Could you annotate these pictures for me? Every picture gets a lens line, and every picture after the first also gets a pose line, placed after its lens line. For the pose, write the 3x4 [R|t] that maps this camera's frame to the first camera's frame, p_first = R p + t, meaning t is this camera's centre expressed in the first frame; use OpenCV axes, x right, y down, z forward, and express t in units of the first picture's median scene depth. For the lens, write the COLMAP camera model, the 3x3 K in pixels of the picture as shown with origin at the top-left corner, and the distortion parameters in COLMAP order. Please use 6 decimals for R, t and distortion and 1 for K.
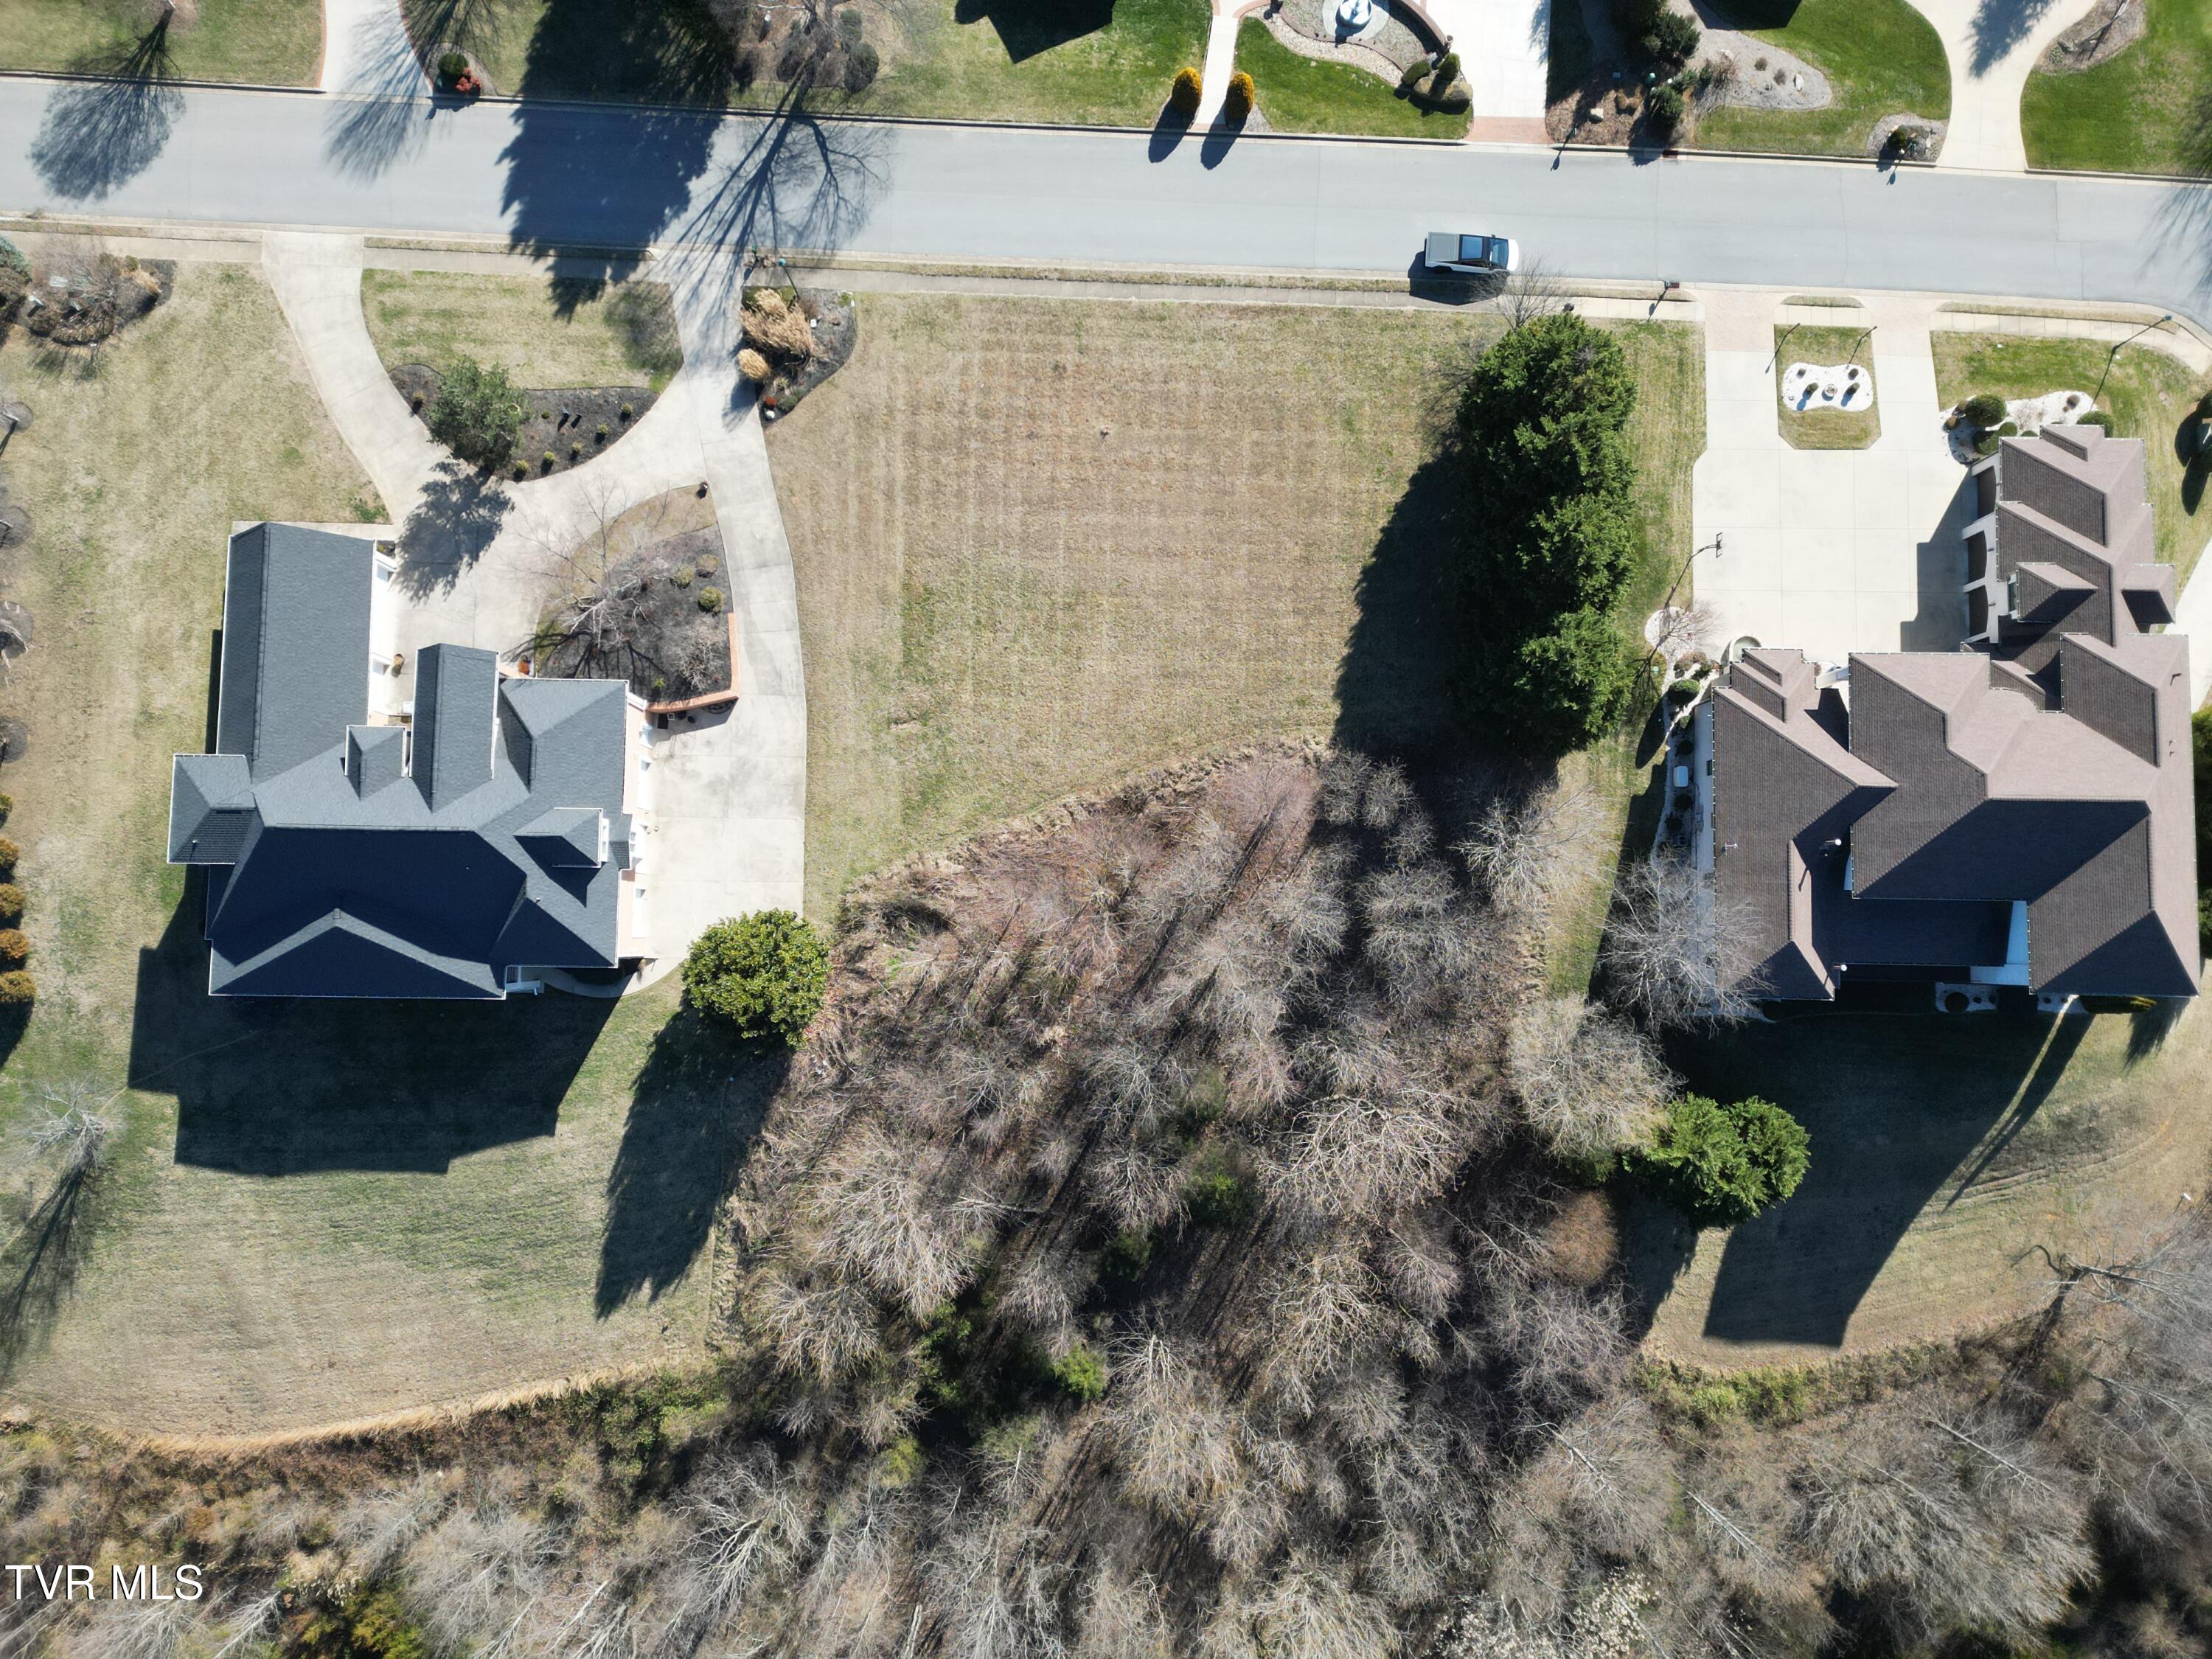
lens RADIAL K [[1531.4, 0, 1098.6], [0, 1531.4, 843.7], [0, 0, 1]] dist [0.079270, -0.069168]
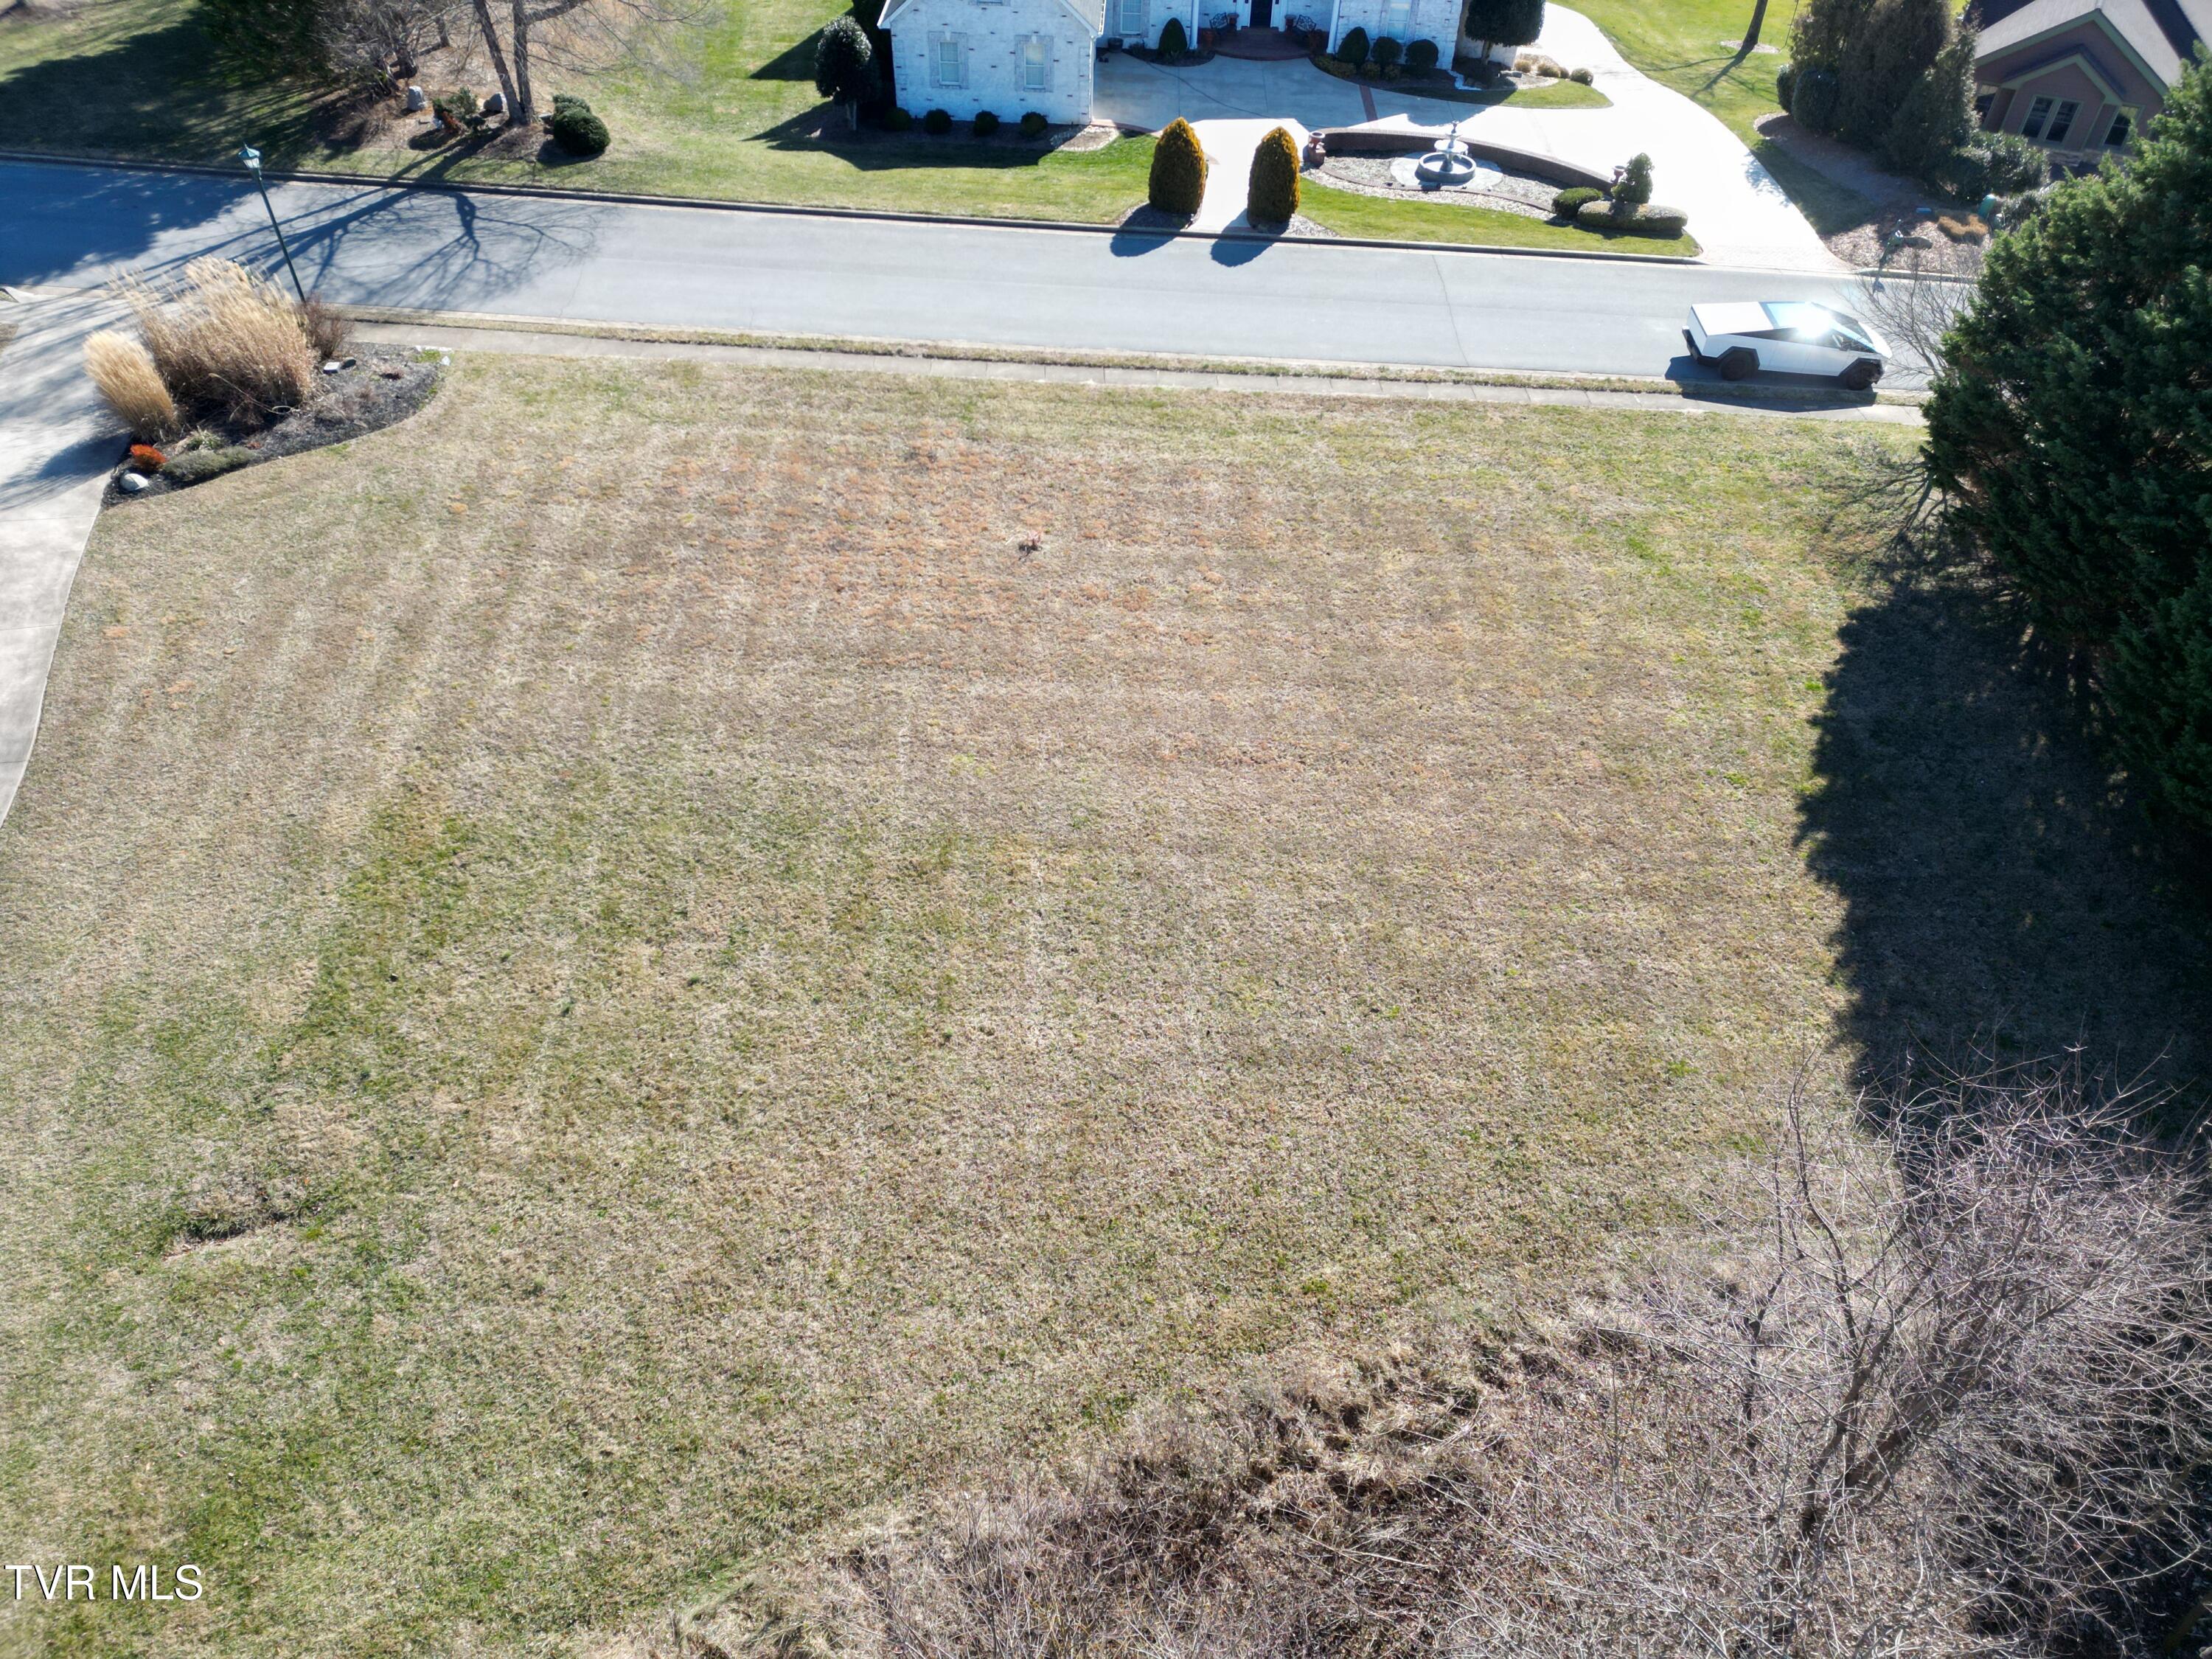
lens RADIAL K [[1531.4, 0, 1100.2], [0, 1531.4, 828.4], [0, 0, 1]] dist [0.079270, -0.069168]
pose [[0.999096, -0.013524, 0.040290, 0.005379], [0.037060, 0.741277, -0.670176, 0.047899], [-0.020803, 0.671063, 0.741108, 0.758463]]
